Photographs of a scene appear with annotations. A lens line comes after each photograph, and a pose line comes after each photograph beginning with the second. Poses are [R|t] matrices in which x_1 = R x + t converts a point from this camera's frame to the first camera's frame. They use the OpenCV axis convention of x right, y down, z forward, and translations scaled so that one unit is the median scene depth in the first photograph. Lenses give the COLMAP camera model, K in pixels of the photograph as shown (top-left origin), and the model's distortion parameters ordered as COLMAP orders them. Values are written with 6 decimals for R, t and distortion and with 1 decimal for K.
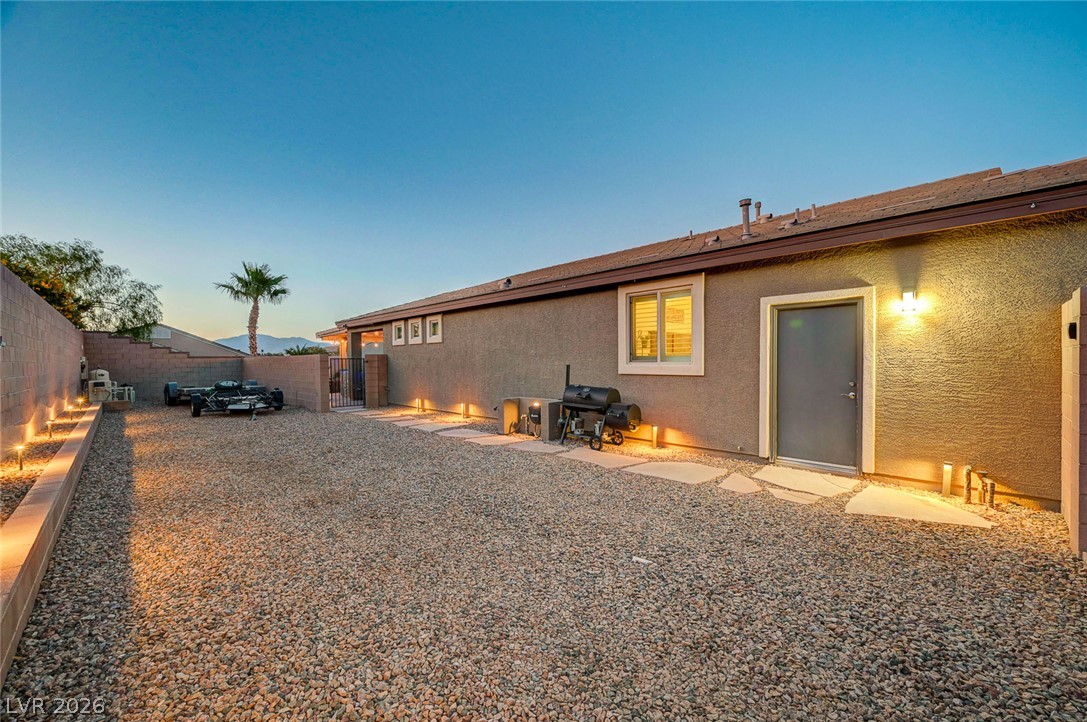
lens RADIAL K [[437.8, 0, 547.2], [0, 437.8, 368.9], [0, 0, 1]] dist [0.001518, 0.000177]
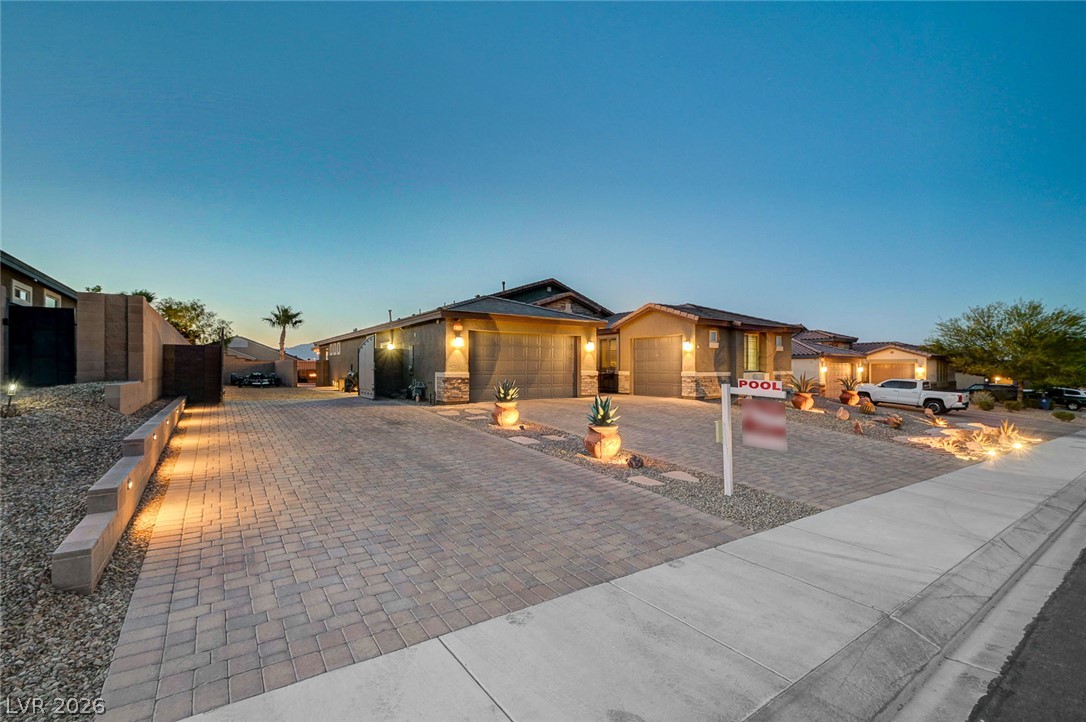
lens RADIAL K [[458.6, 0, 543.0], [0, 458.6, 361.0], [0, 0, 1]] dist [0.000804, 0.000075]
pose [[0.988135, 0.006139, -0.153464, 1.068470], [-0.011013, 0.999461, -0.030929, 0.029705], [0.153192, 0.032252, 0.987670, -1.057707]]
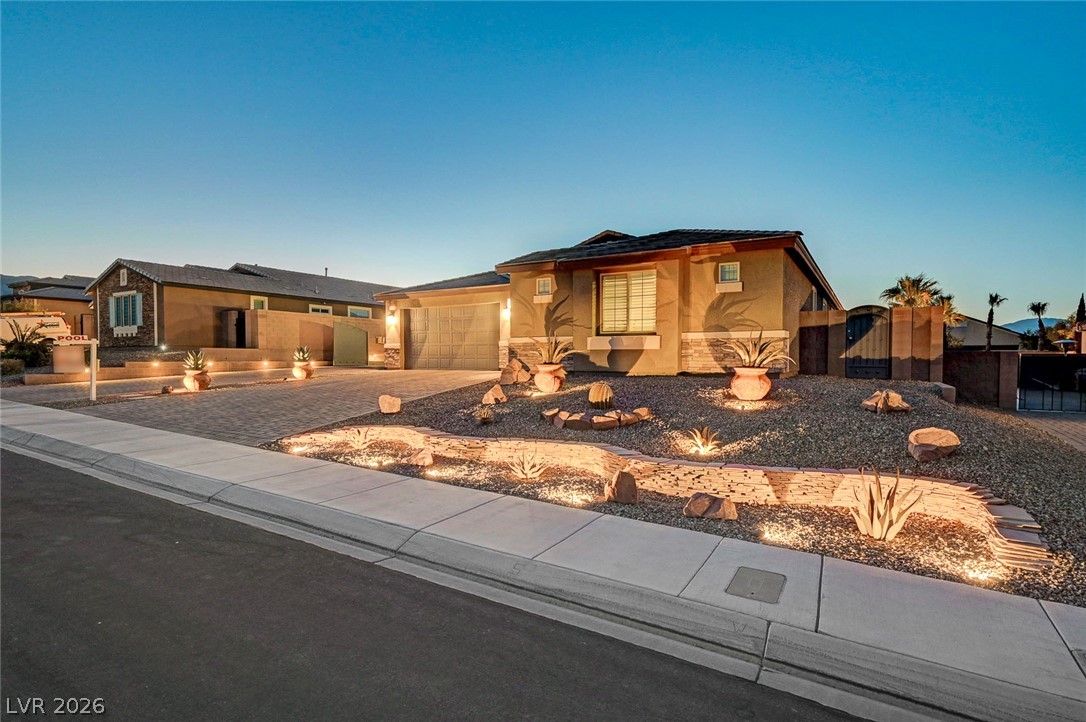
lens RADIAL K [[556.9, 0, 538.8], [0, 556.9, 362.9], [0, 0, 1]] dist [0.001146, -0.000288]
pose [[0.253237, 0.015131, -0.967286, 2.549674], [-0.018226, 0.999775, 0.010868, 0.057971], [0.967233, 0.014877, 0.253455, 0.110975]]
